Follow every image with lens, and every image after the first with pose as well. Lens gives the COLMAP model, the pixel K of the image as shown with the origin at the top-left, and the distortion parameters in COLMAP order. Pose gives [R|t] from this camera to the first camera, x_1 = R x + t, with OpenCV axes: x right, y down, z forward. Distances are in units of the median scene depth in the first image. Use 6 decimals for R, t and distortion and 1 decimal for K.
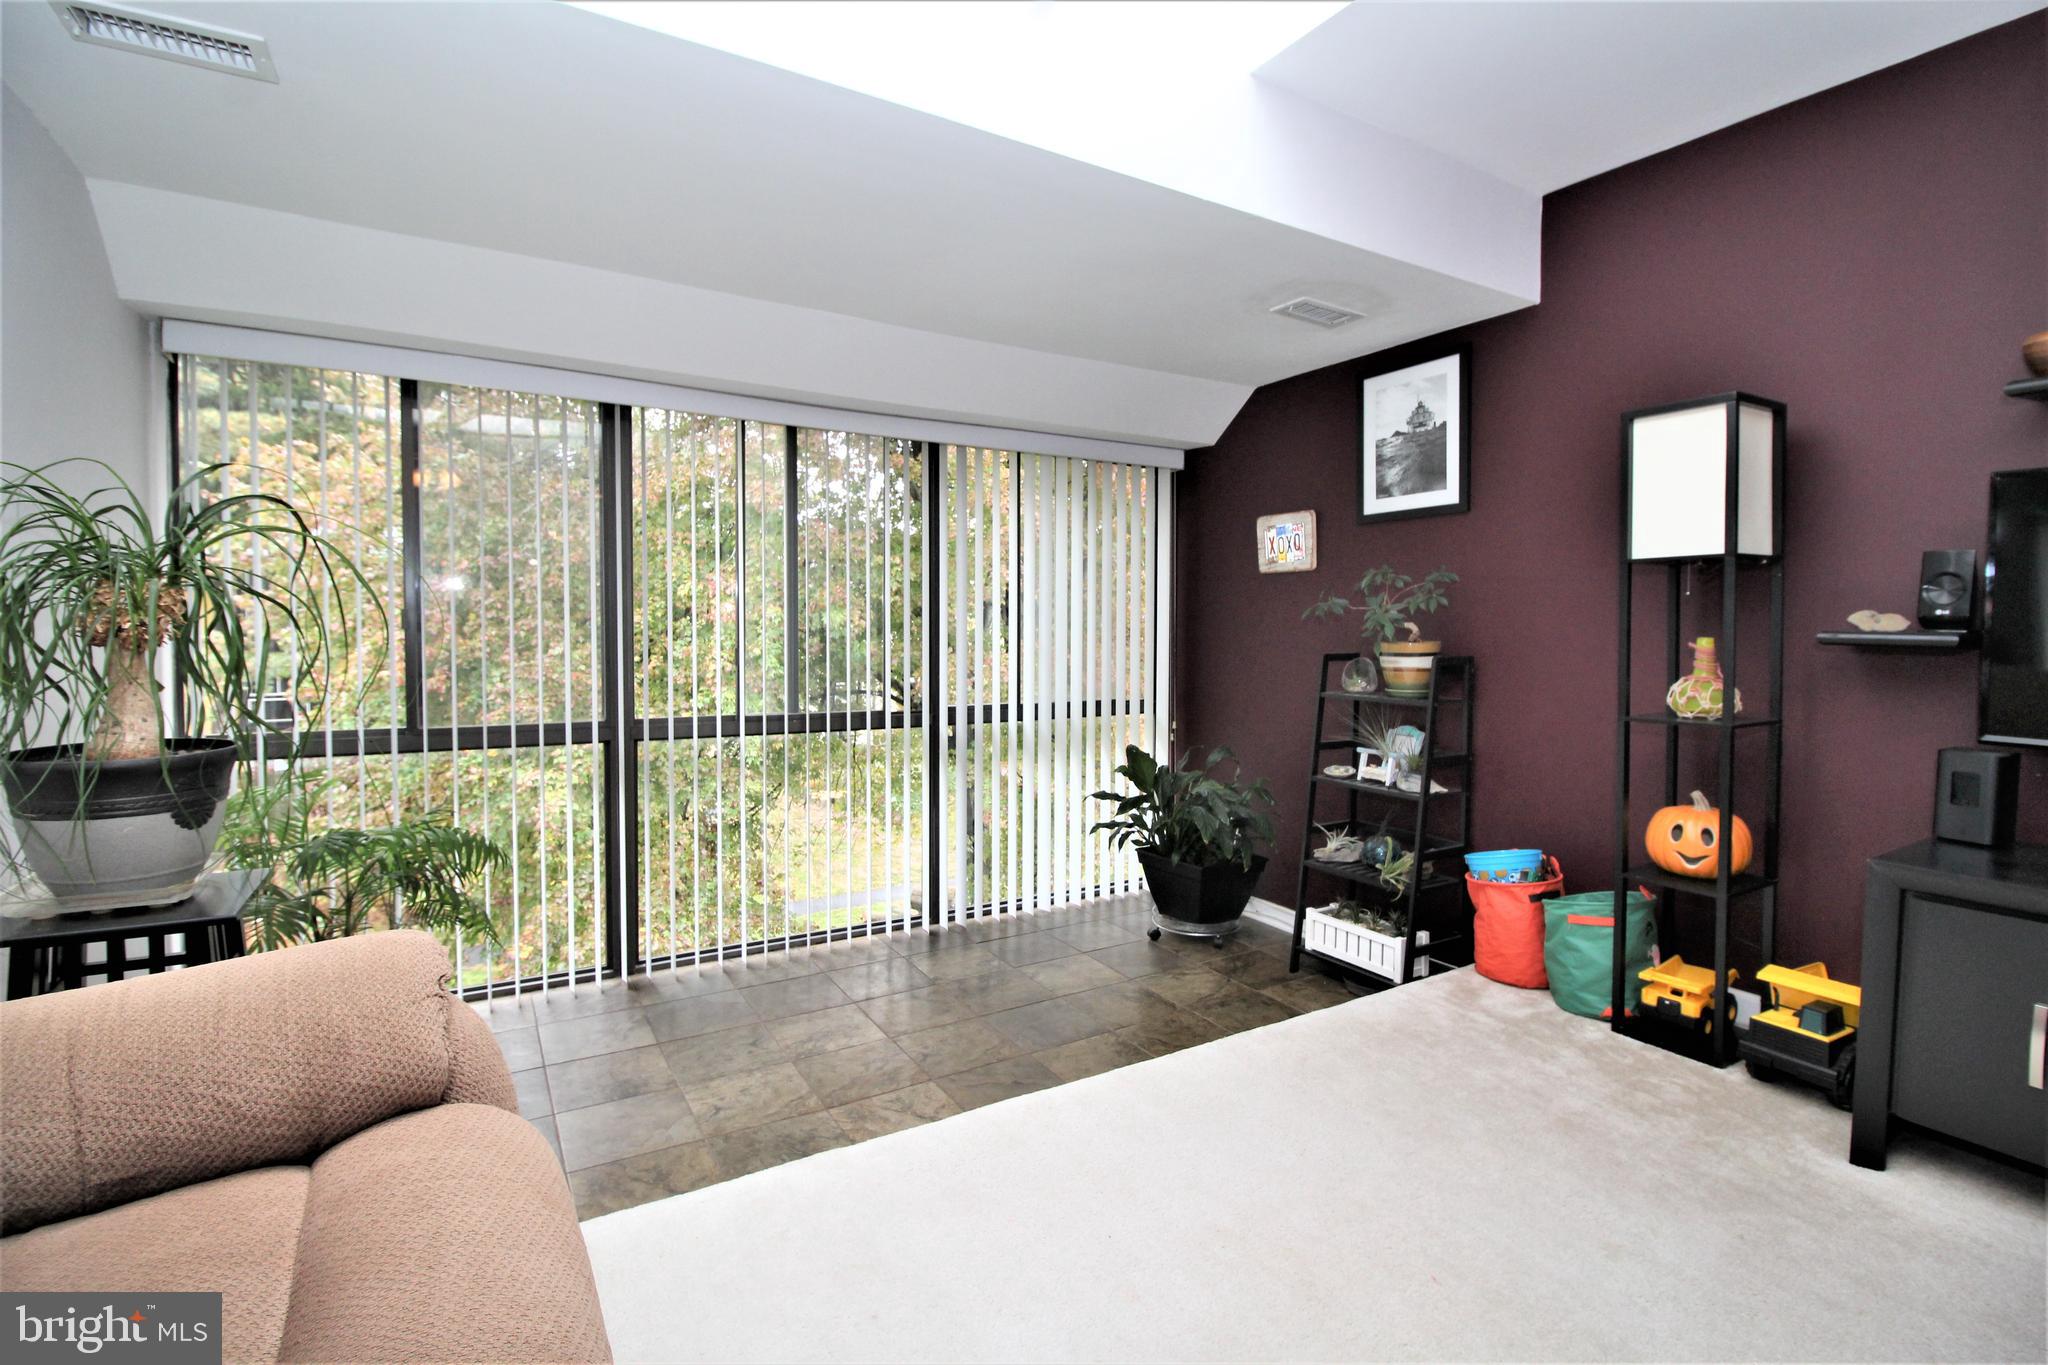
lens RADIAL K [[944.4, 0, 1033.6], [0, 944.4, 662.2], [0, 0, 1]] dist [0.000096, -0.012783]
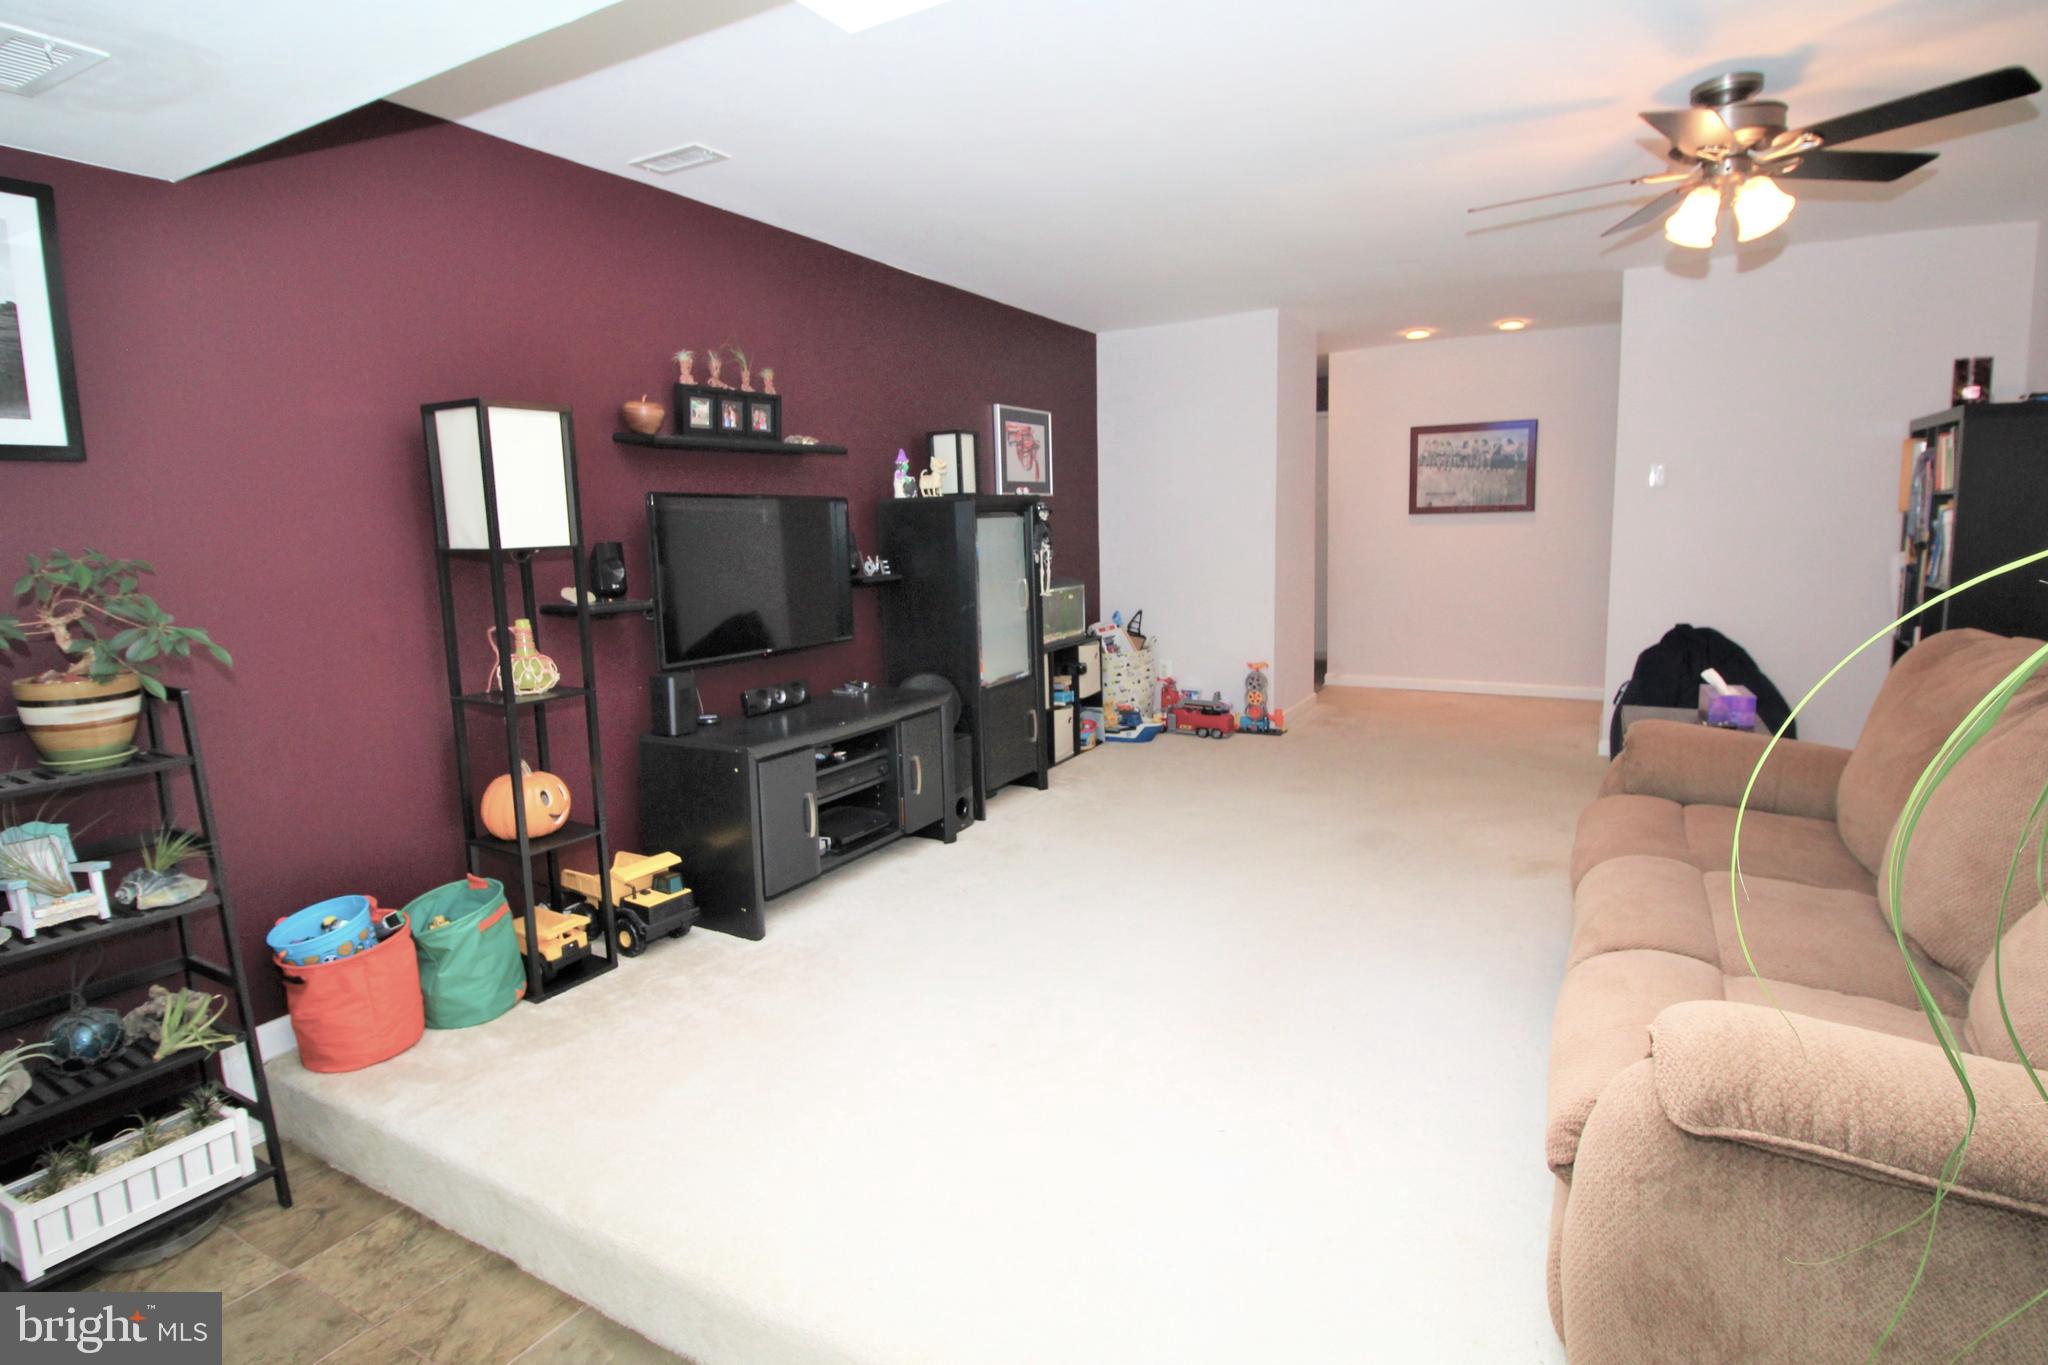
lens RADIAL K [[1028.3, 0, 1039.1], [0, 1028.3, 661.1], [0, 0, 1]] dist [-0.000319, -0.015972]
pose [[-0.493558, -0.110791, 0.862628, -0.485492], [0.055316, 0.985846, 0.158266, -0.105582], [-0.867952, 0.125830, -0.480443, 0.833852]]
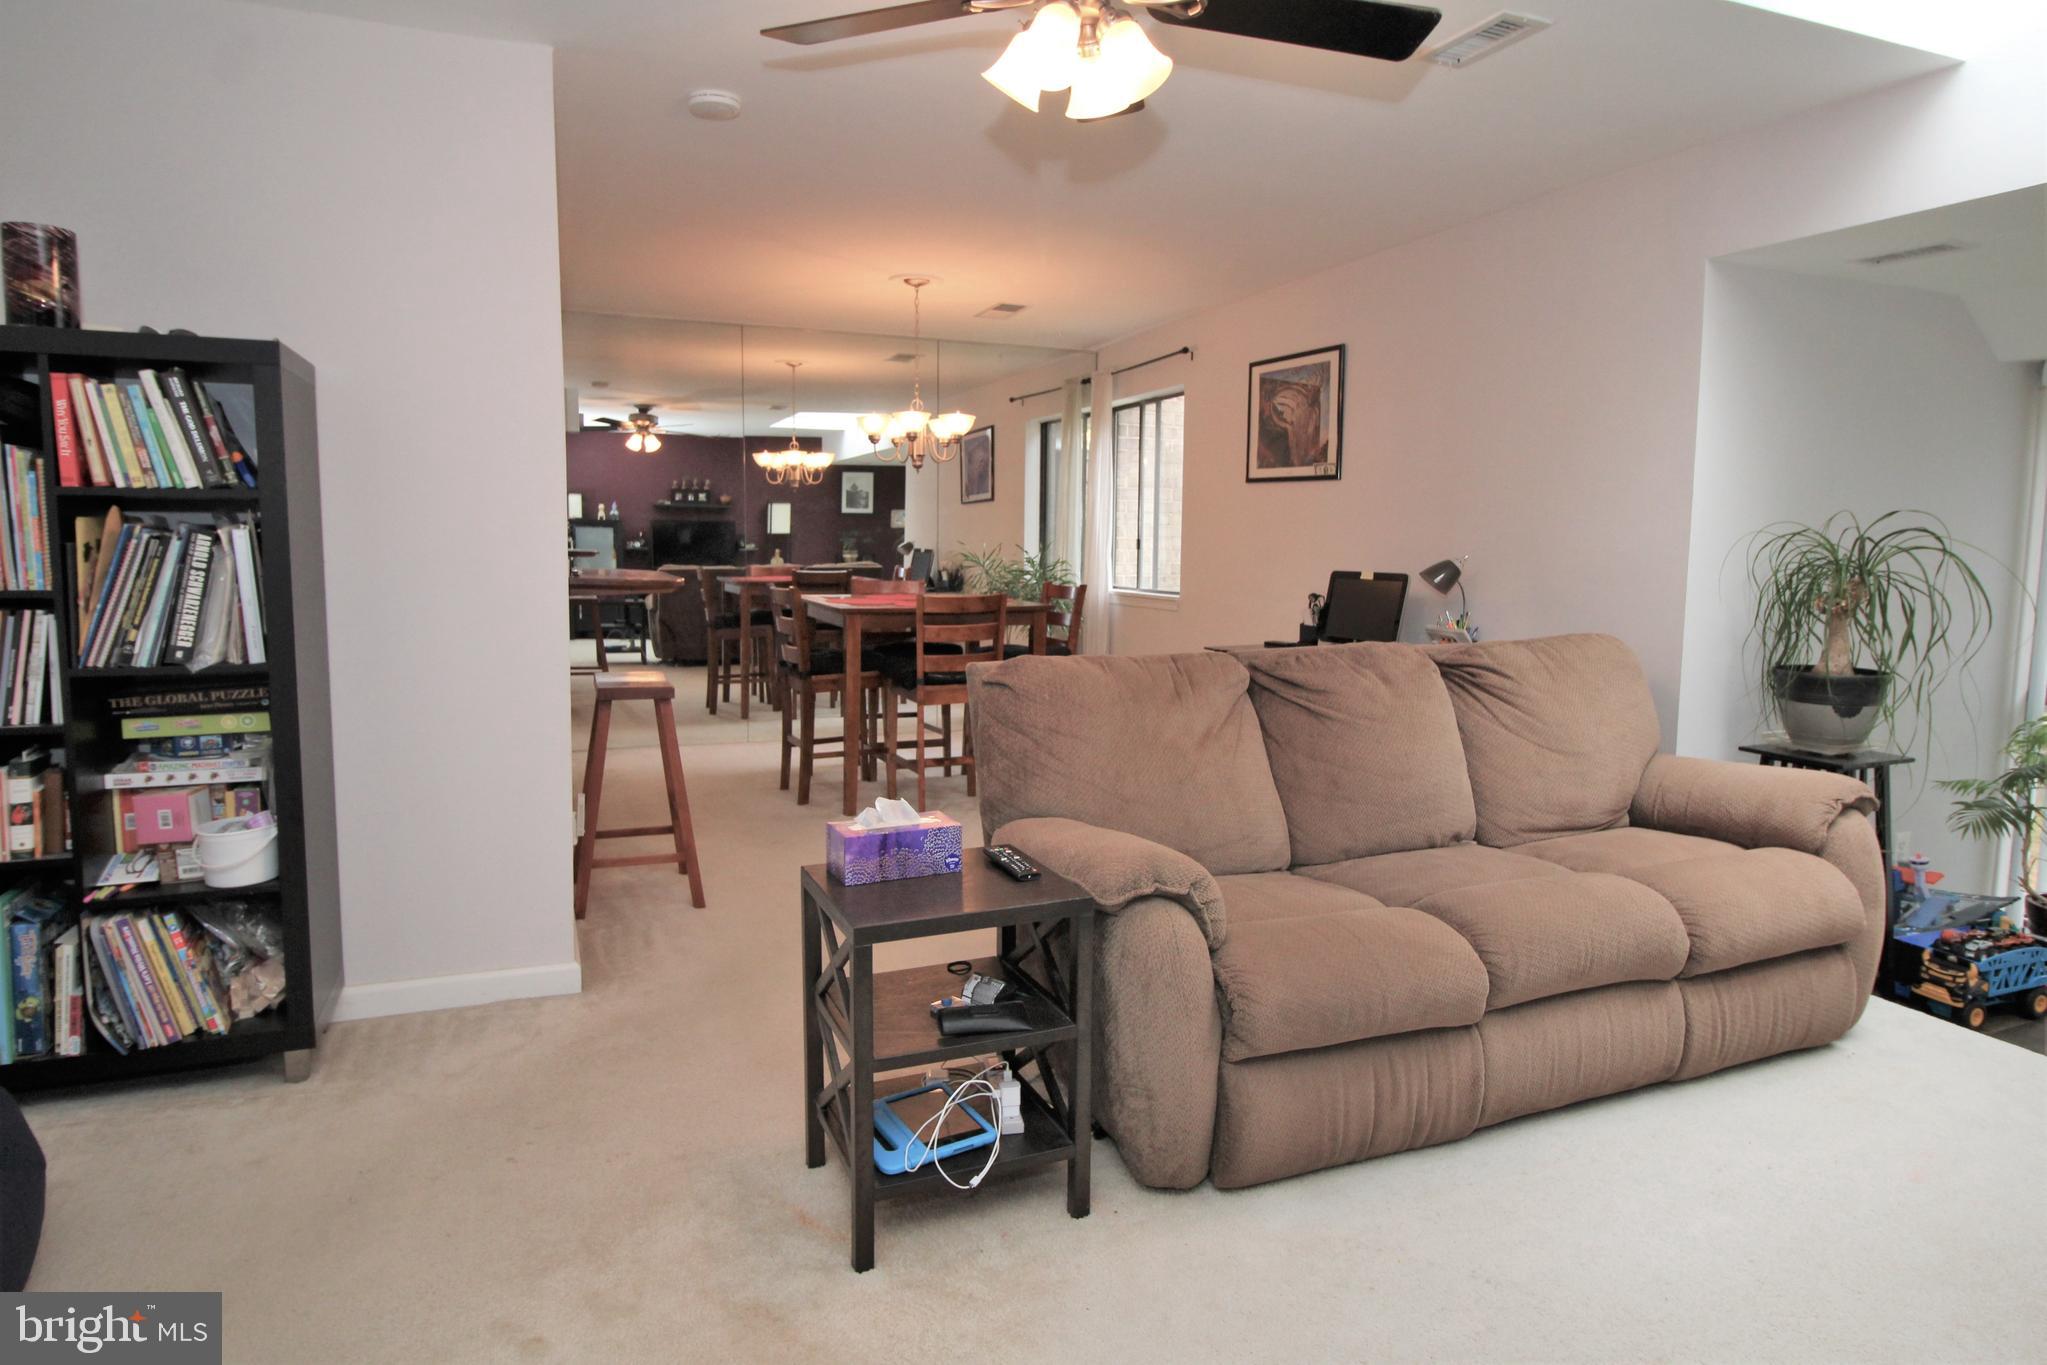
lens RADIAL K [[1174.3, 0, 1030.4], [0, 1174.3, 654.7], [0, 0, 1]] dist [0.005431, -0.013077]
pose [[-0.147230, 0.092929, -0.984727, 0.786497], [-0.048449, 0.993704, 0.101020, -0.048636], [0.987915, 0.062582, -0.141800, -0.125174]]
